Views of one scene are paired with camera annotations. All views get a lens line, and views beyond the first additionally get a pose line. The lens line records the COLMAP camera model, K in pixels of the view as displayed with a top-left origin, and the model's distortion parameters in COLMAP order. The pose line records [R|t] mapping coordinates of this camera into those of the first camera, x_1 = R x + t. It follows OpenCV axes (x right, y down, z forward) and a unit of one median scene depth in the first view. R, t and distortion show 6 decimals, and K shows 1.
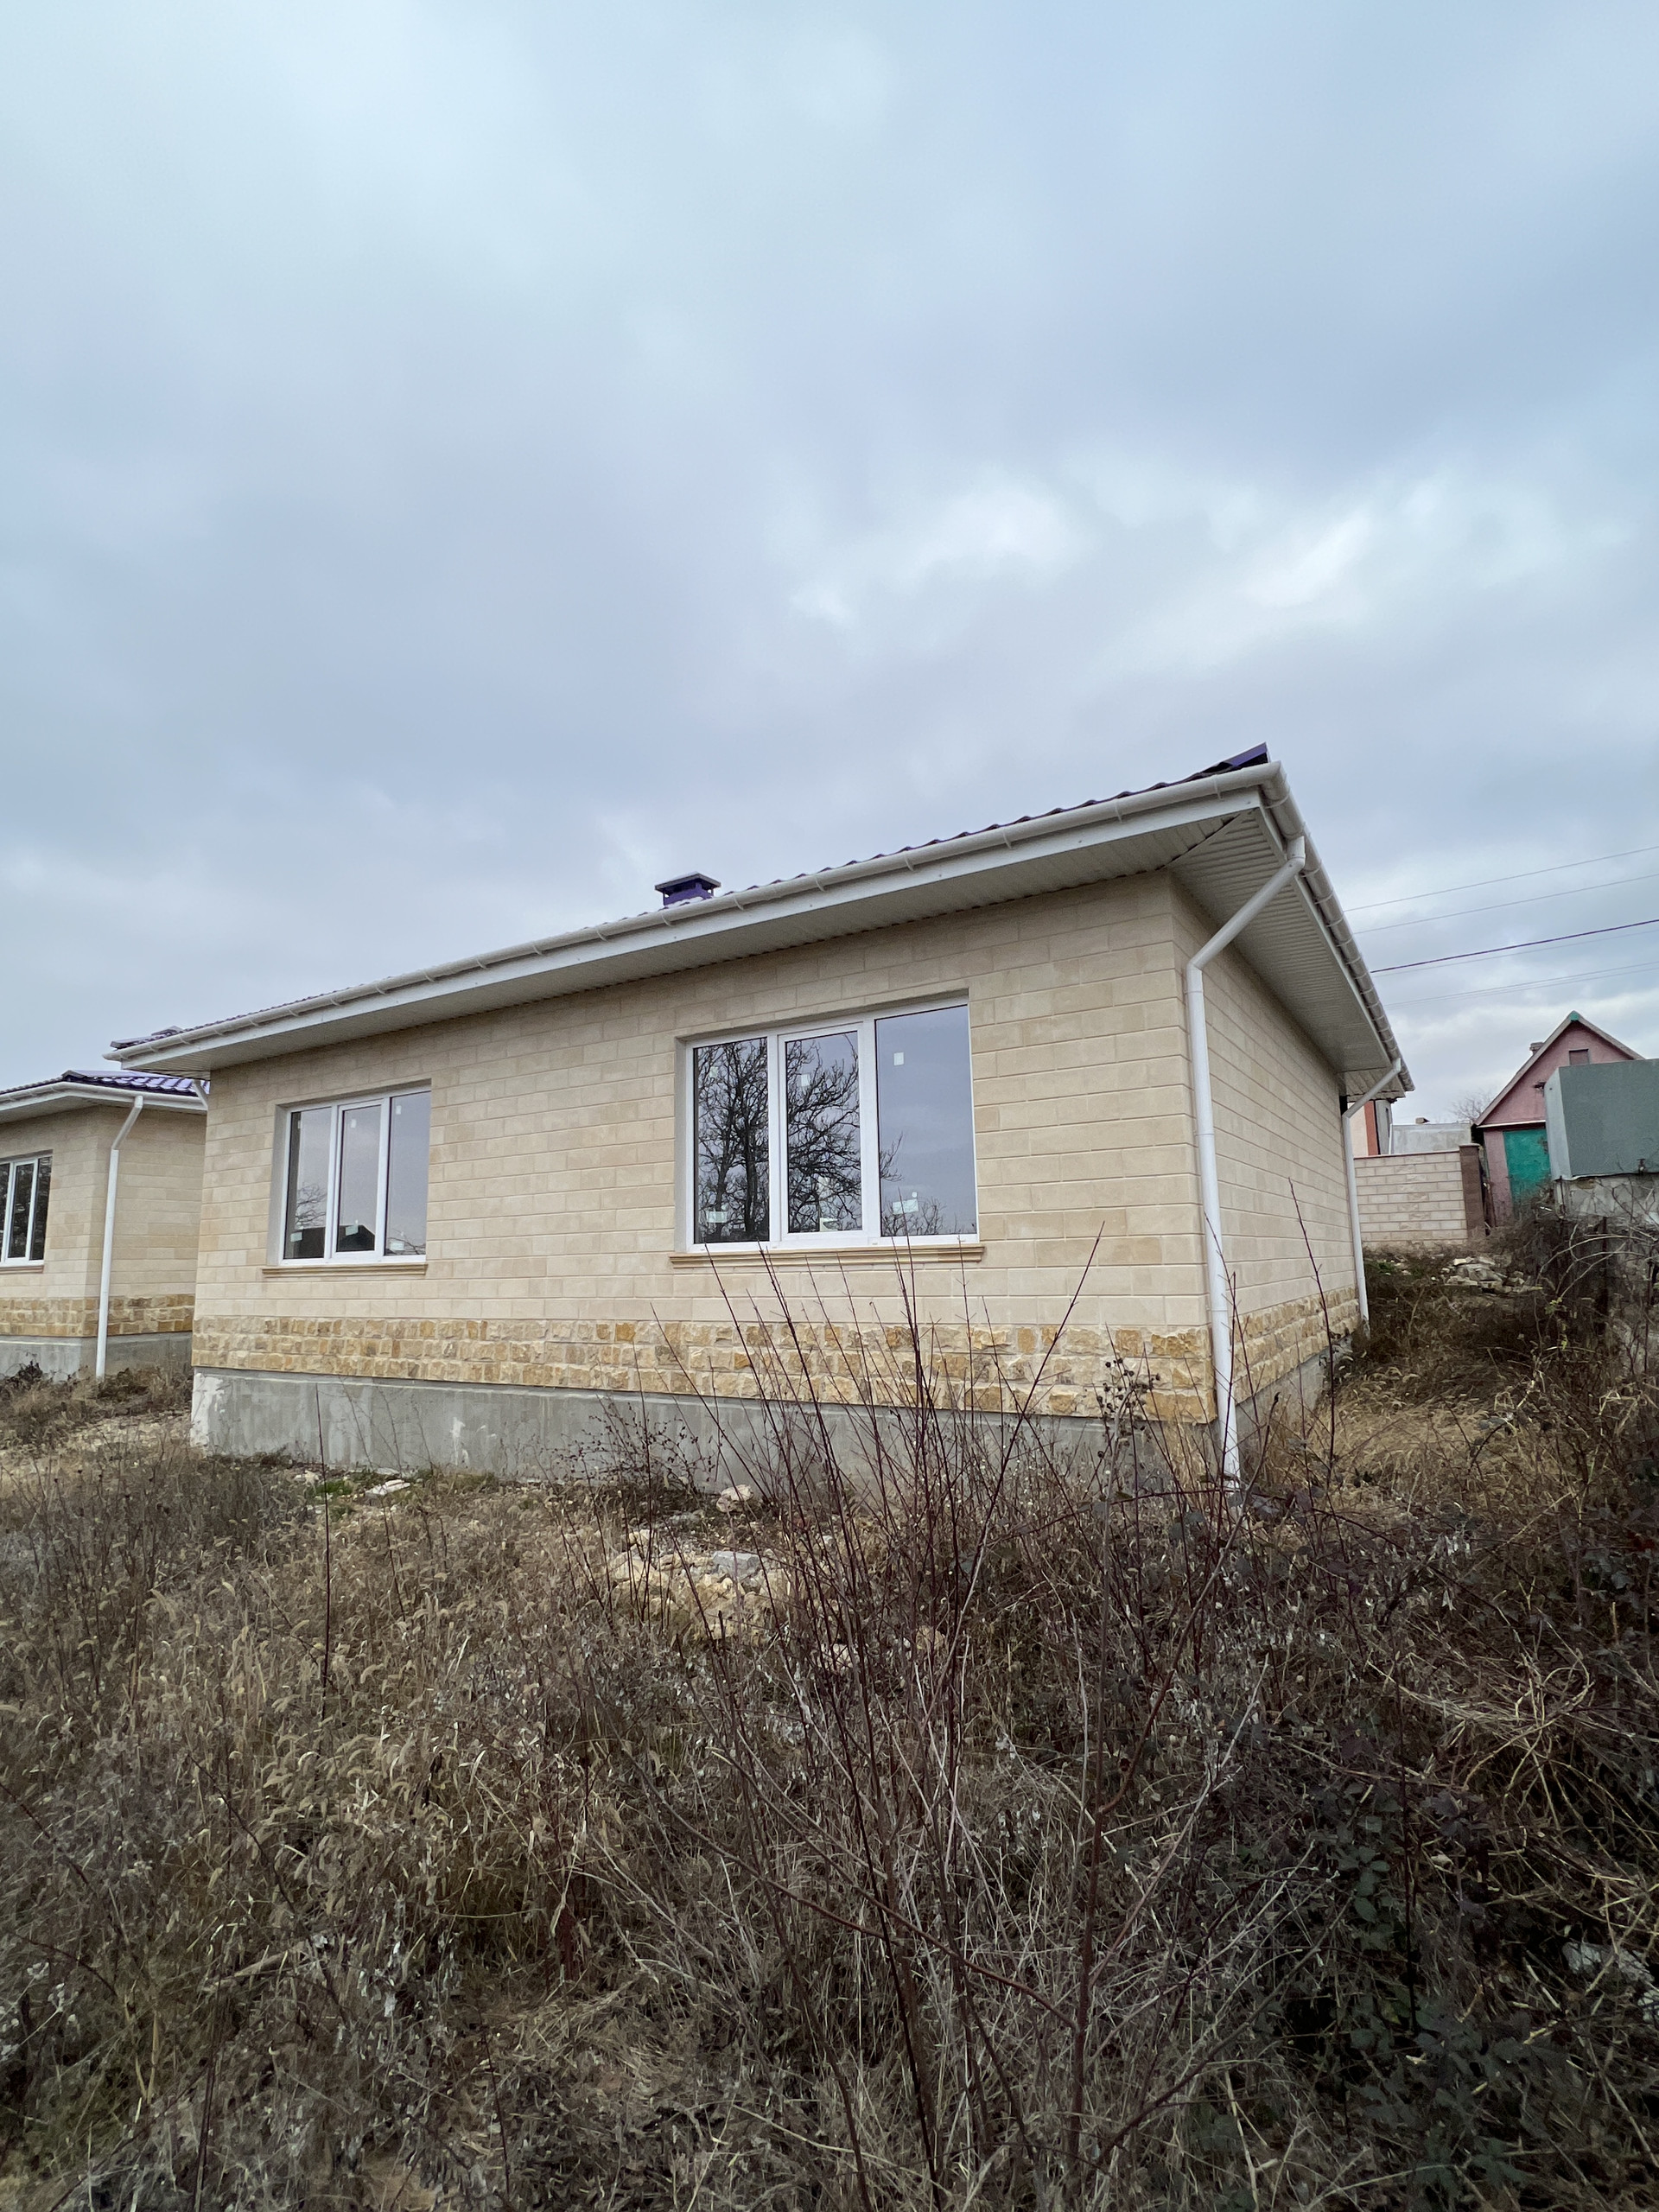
lens RADIAL K [[1044.4, 0, 829.5], [0, 1044.4, 1106.0], [0, 0, 1]] dist [0.000153, -0.000035]
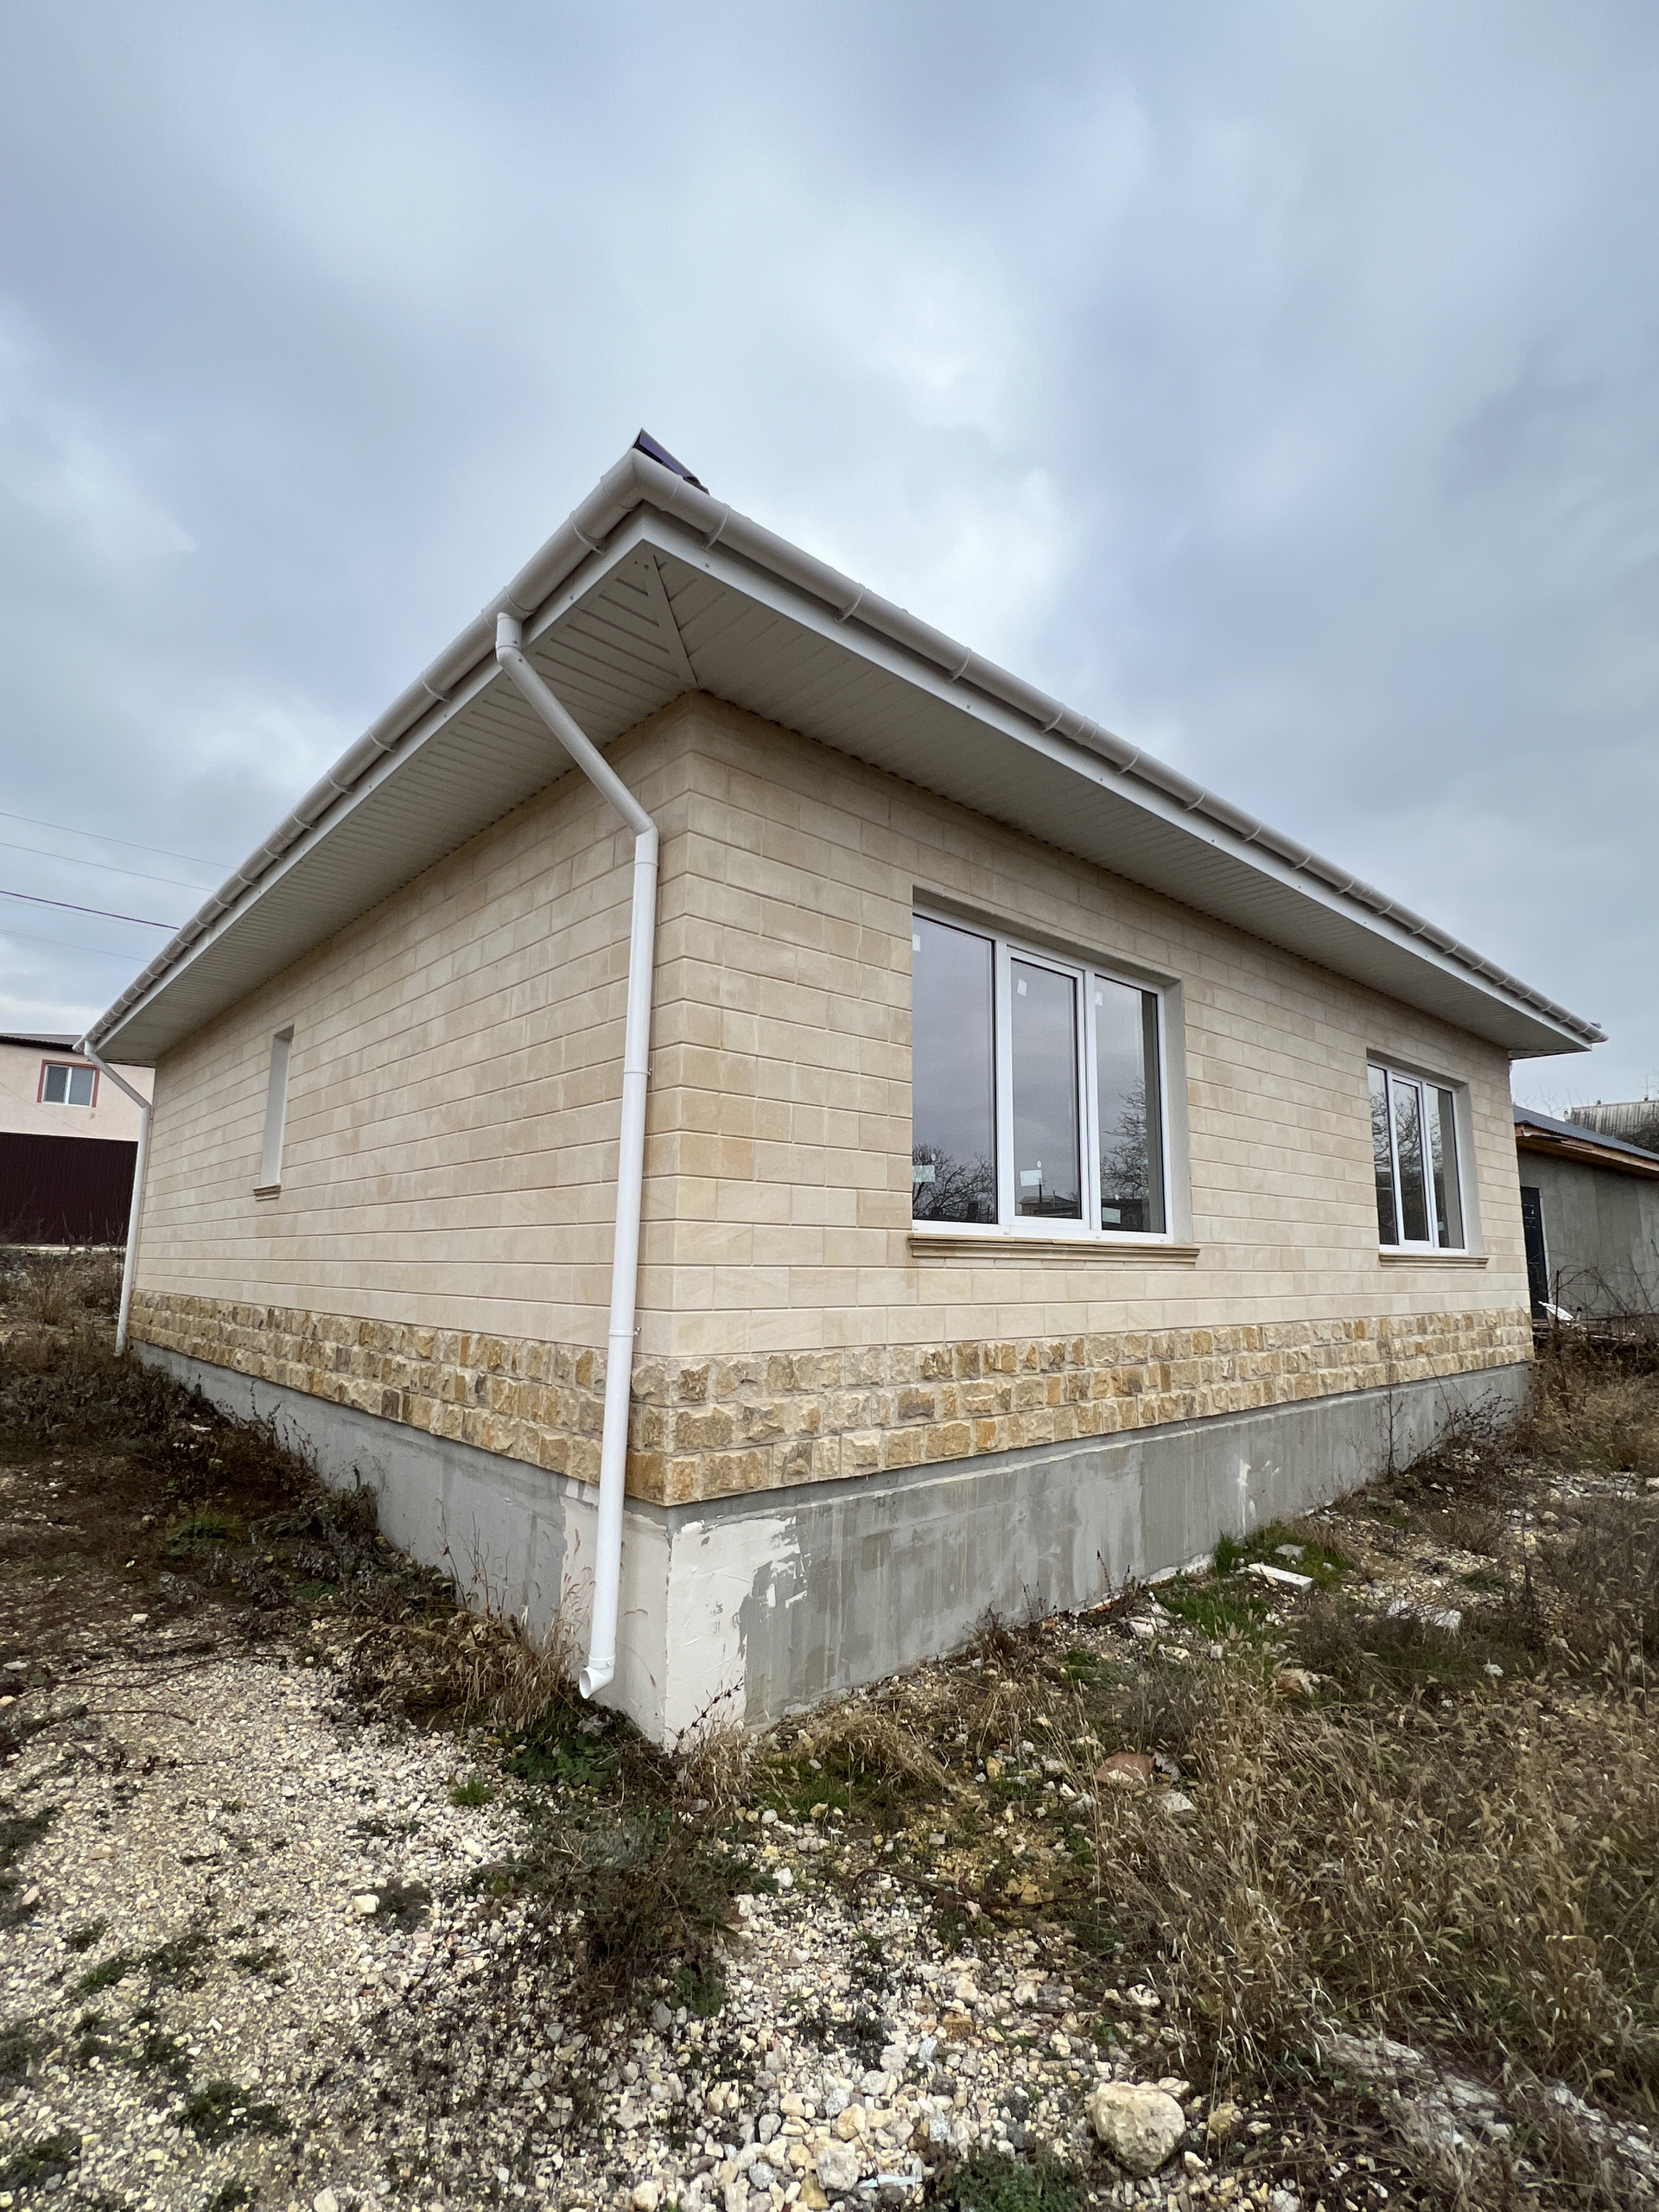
lens RADIAL K [[1044.4, 0, 829.5], [0, 1044.4, 1106.0], [0, 0, 1]] dist [0.000153, -0.000035]
pose [[0.282687, 0.168773, 0.944248, -1.061832], [-0.162854, 0.978552, -0.126150, 0.176116], [-0.945287, -0.118114, 0.304109, 0.976628]]
